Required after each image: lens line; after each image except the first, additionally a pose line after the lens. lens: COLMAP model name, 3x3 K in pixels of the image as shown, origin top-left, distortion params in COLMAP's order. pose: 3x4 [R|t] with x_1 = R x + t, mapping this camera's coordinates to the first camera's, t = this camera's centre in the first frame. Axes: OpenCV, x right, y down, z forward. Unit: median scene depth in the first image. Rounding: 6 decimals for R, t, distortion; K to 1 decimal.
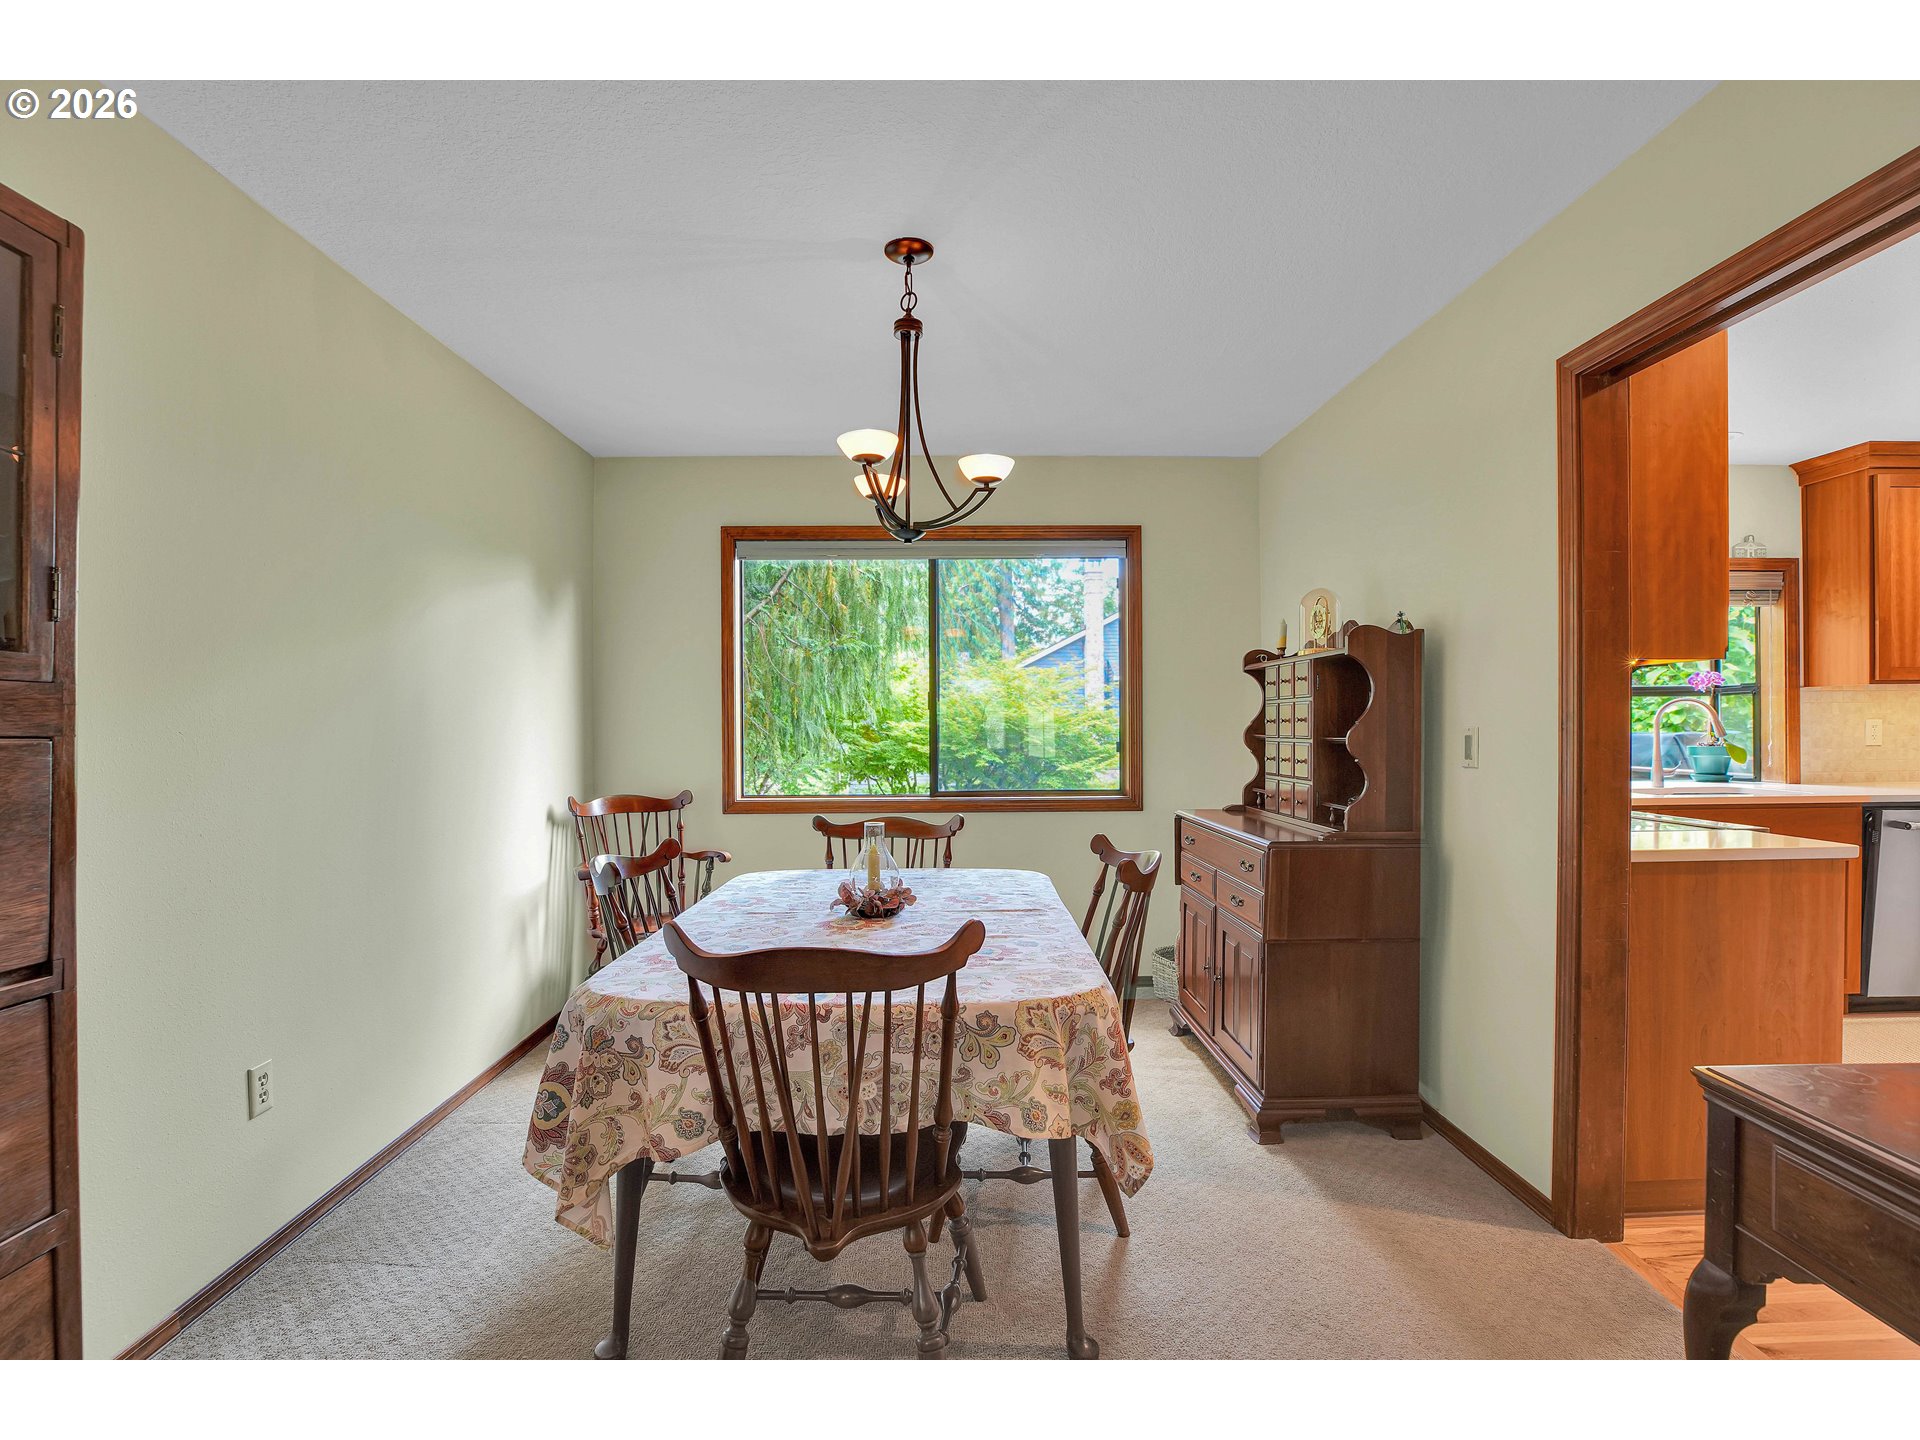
lens RADIAL K [[909.2, 0, 961.2], [0, 909.2, 735.4], [0, 0, 1]] dist [-0.049339, 0.014605]
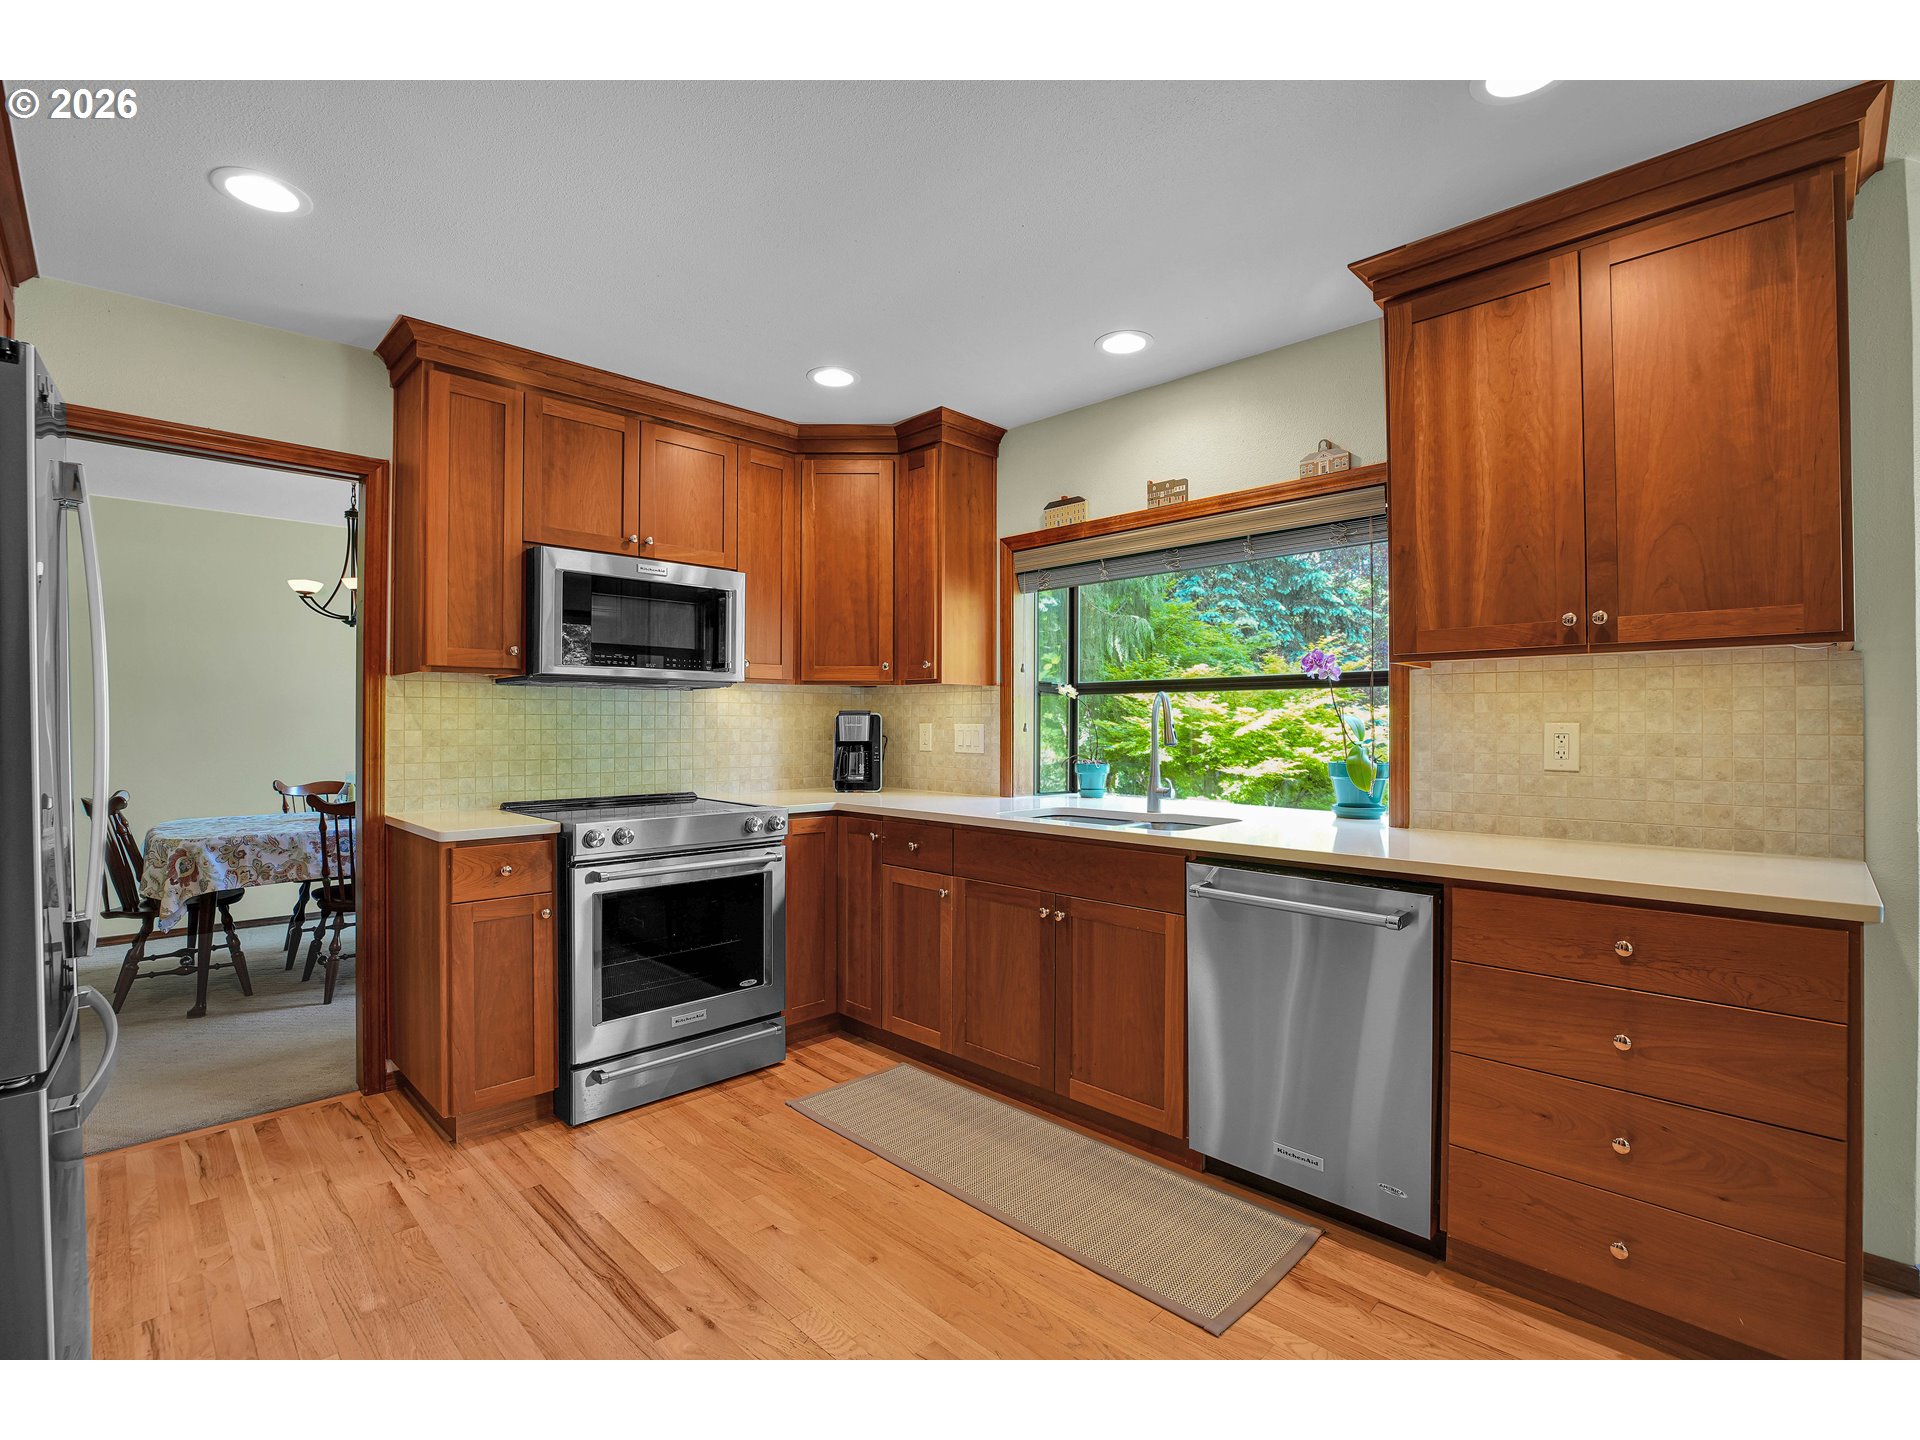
lens RADIAL K [[879.2, 0, 960.0], [0, 879.2, 720.0], [0, 0, 1]] dist [-0.045323, 0.012333]
pose [[0.691268, 0.003722, -0.722589, 1.591636], [-0.015432, 0.999835, -0.009612, -0.012311], [0.722434, 0.017796, 0.691211, 0.489125]]
